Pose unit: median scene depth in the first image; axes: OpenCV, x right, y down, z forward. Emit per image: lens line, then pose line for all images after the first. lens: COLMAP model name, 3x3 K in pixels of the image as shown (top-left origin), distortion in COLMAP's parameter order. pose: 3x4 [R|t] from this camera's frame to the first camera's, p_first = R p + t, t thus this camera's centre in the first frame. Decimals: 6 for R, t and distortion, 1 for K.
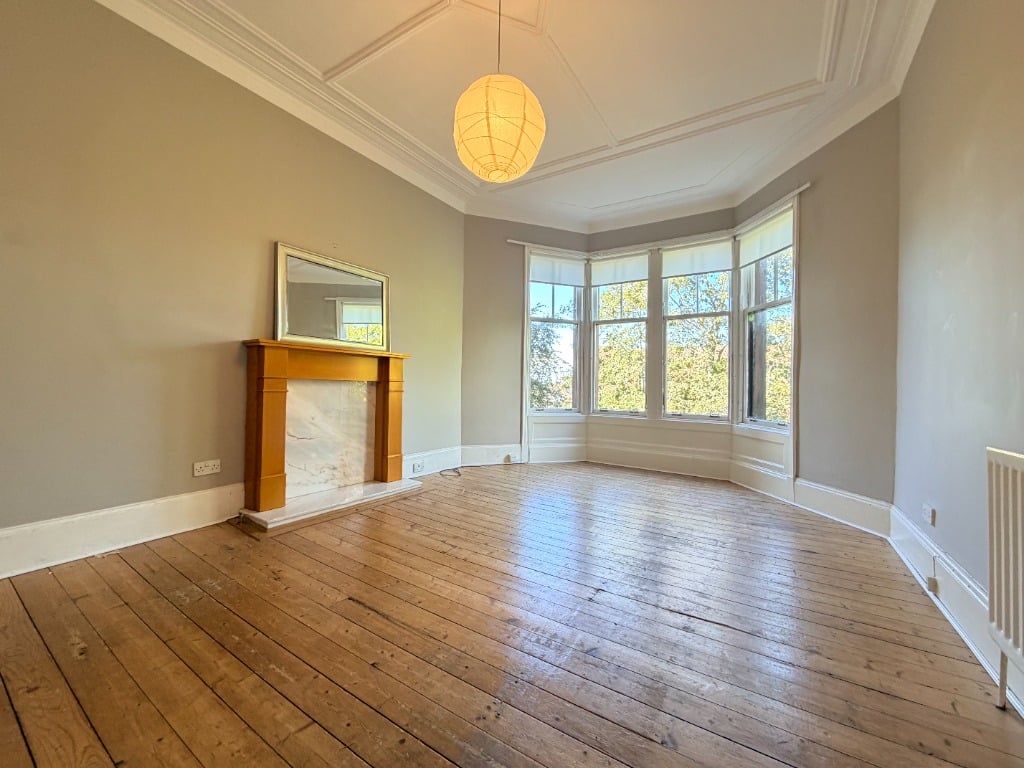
lens RADIAL K [[410.4, 0, 508.7], [0, 410.4, 384.1], [0, 0, 1]] dist [0.001809, 0.000175]
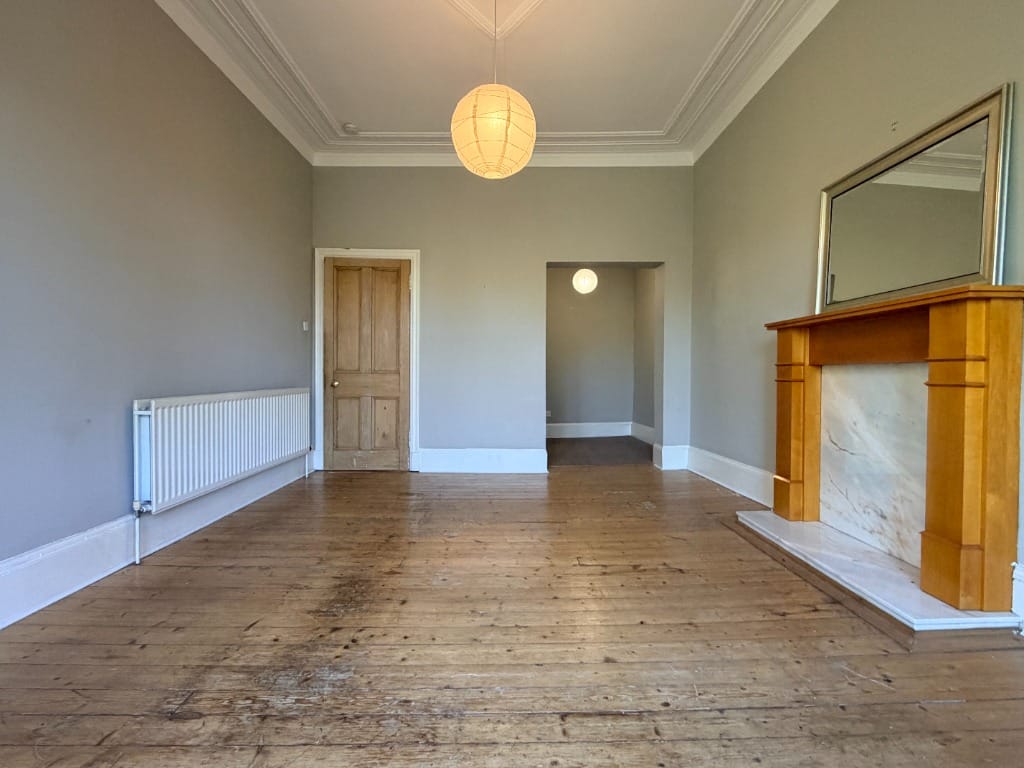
lens RADIAL K [[508.1, 0, 506.5], [0, 508.1, 382.0], [0, 0, 1]] dist [-0.002339, -0.000097]
pose [[-0.839515, -0.005721, -0.543307, 0.316321], [-0.011107, 0.999916, 0.006634, 0.013220], [0.543223, 0.011604, -0.839508, 1.010515]]
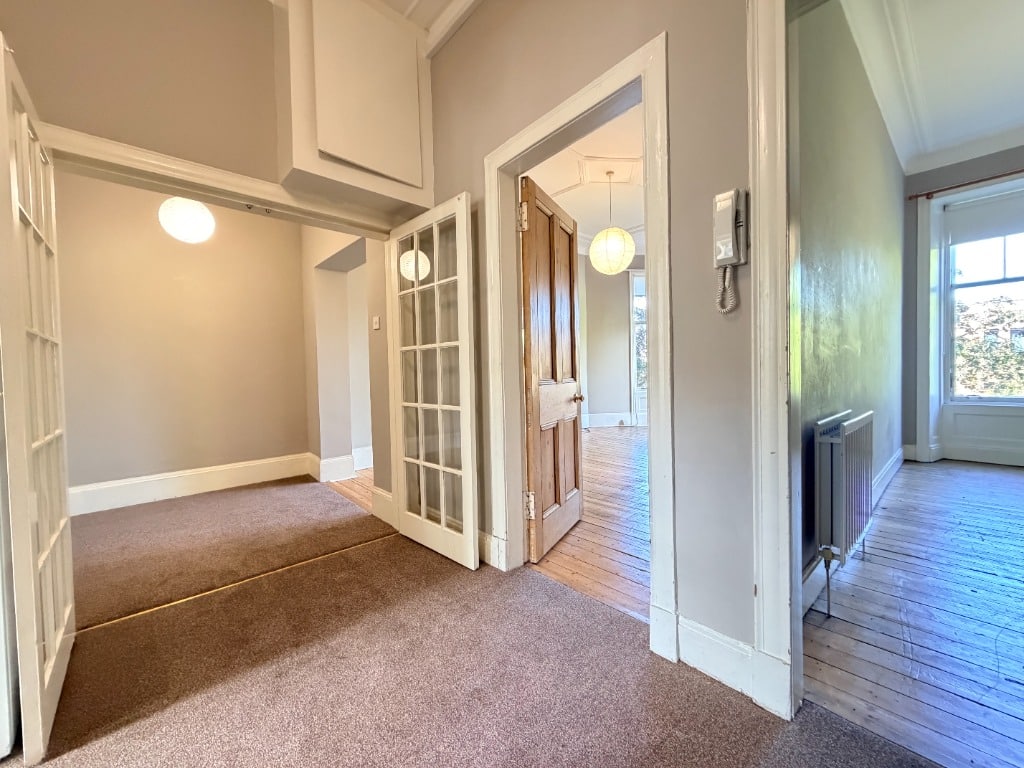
lens RADIAL K [[410.4, 0, 510.7], [0, 410.4, 386.3], [0, 0, 1]] dist [0.001809, 0.000175]
pose [[0.965662, -0.030547, -0.257999, -0.002866], [0.040036, 0.998698, 0.031605, -0.005935], [0.256697, -0.040849, 0.965628, -0.526136]]
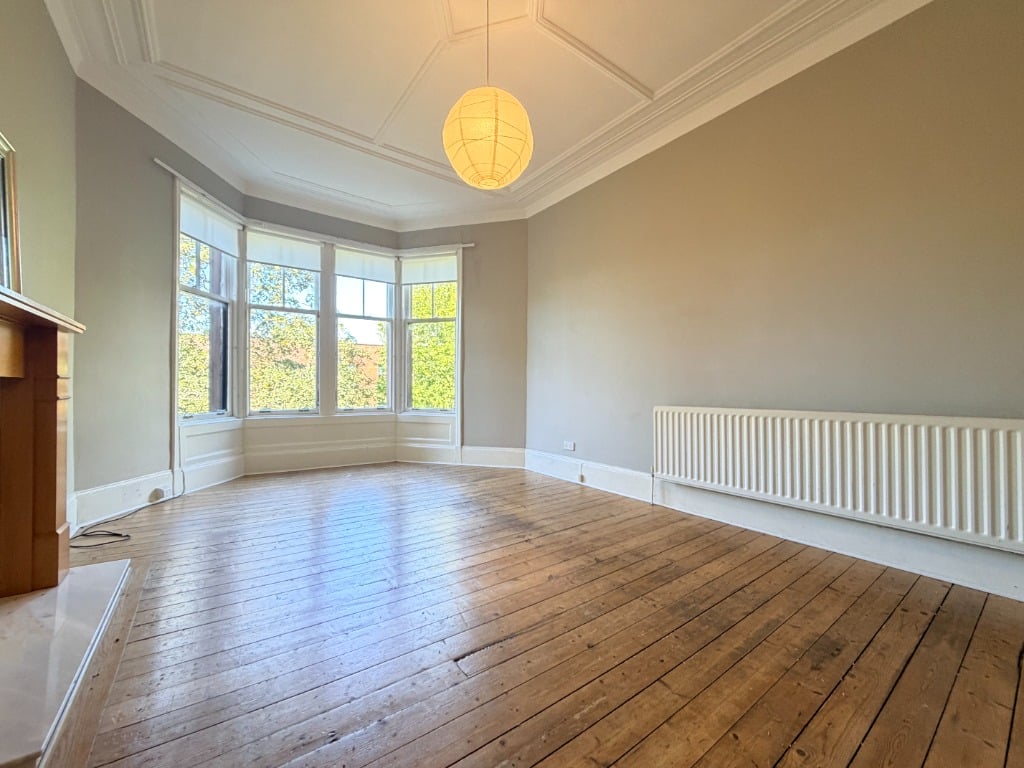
lens RADIAL K [[410.4, 0, 511.2], [0, 410.4, 383.1], [0, 0, 1]] dist [0.001809, 0.000175]
pose [[0.351574, -0.009559, 0.936111, -0.462602], [-0.003457, 0.999928, 0.011509, -0.006409], [-0.936154, -0.007282, 0.351516, 0.271150]]
